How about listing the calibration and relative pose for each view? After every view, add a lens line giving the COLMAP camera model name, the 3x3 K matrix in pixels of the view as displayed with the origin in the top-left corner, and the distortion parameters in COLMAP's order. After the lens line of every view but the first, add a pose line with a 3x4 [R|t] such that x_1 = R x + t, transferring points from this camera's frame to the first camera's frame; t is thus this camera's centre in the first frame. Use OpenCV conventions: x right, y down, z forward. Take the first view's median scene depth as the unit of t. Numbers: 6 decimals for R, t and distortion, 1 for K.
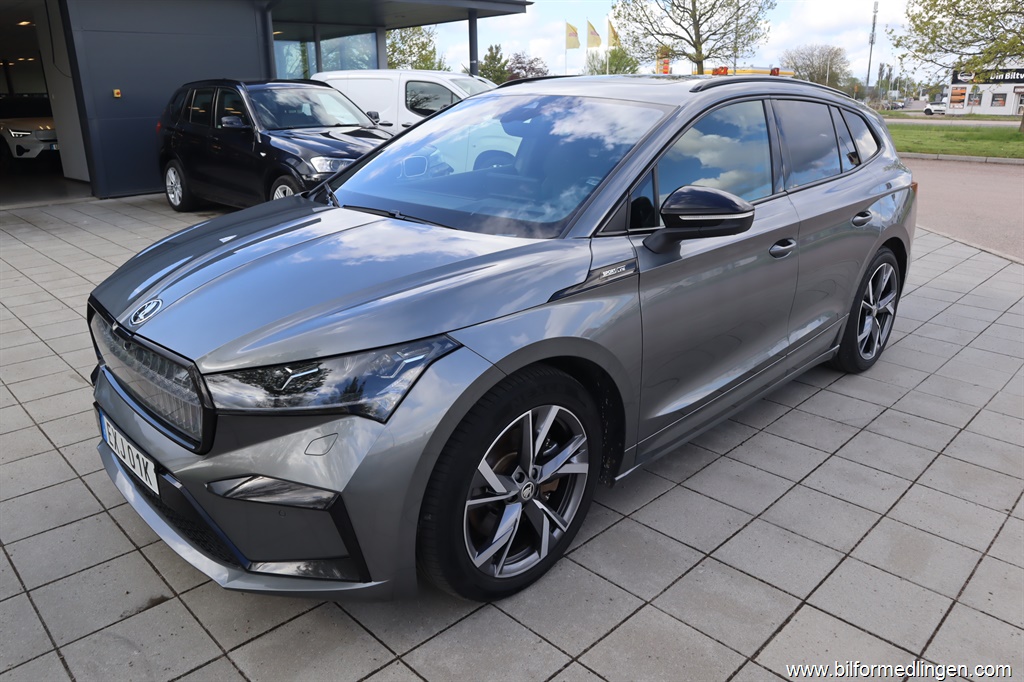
lens RADIAL K [[743.5, 0, 512.0], [0, 743.5, 341.0], [0, 0, 1]] dist [-0.112749, 0.079403]
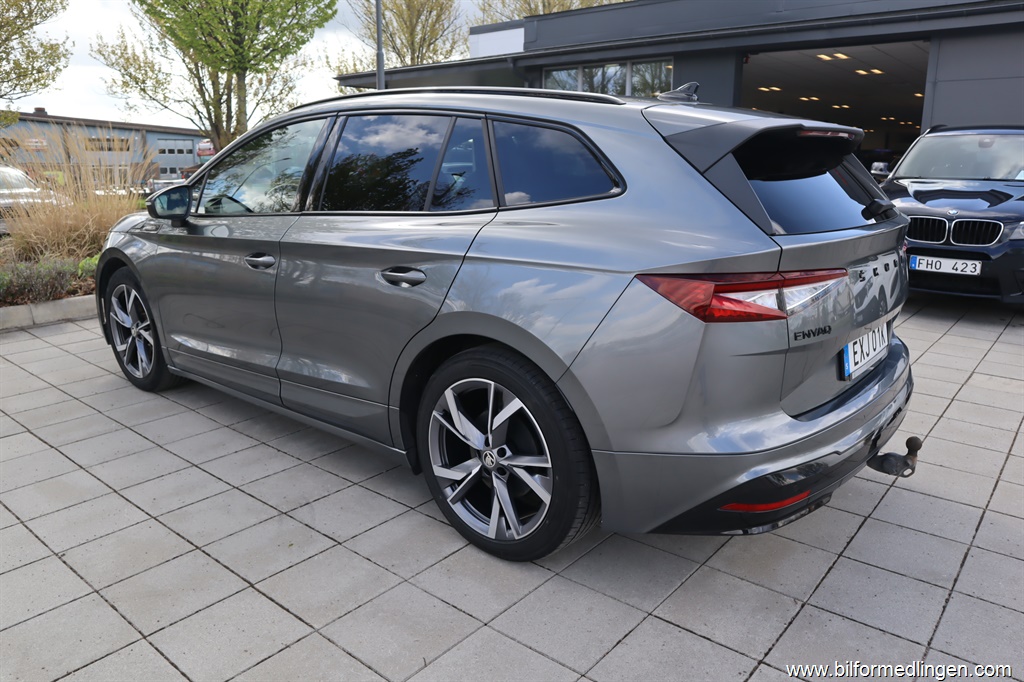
lens RADIAL K [[743.5, 0, 512.0], [0, 743.5, 341.0], [0, 0, 1]] dist [-0.112749, 0.079403]
pose [[0.095181, 0.246826, -0.964374, 1.464252], [-0.319697, 0.925033, 0.205203, -0.357689], [0.942727, 0.288776, 0.166955, 1.232833]]
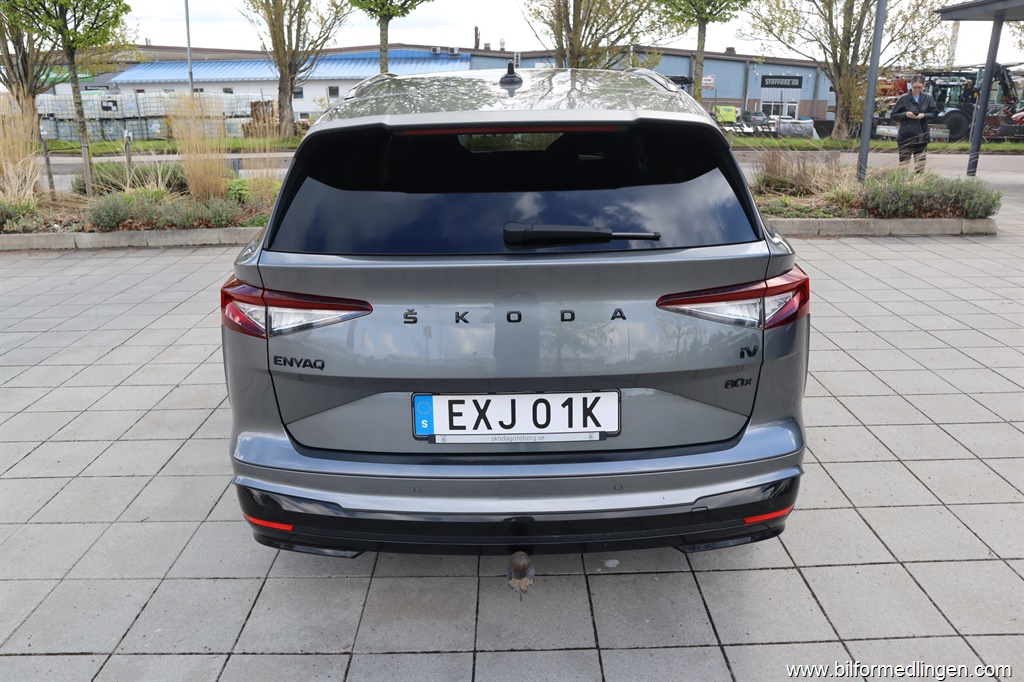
lens RADIAL K [[743.5, 0, 512.0], [0, 743.5, 341.0], [0, 0, 1]] dist [-0.112749, 0.079403]
pose [[-0.696451, 0.239010, -0.676631, 1.123567], [-0.216441, 0.829028, 0.515622, -0.690747], [0.684185, 0.505556, -0.525646, 2.051202]]
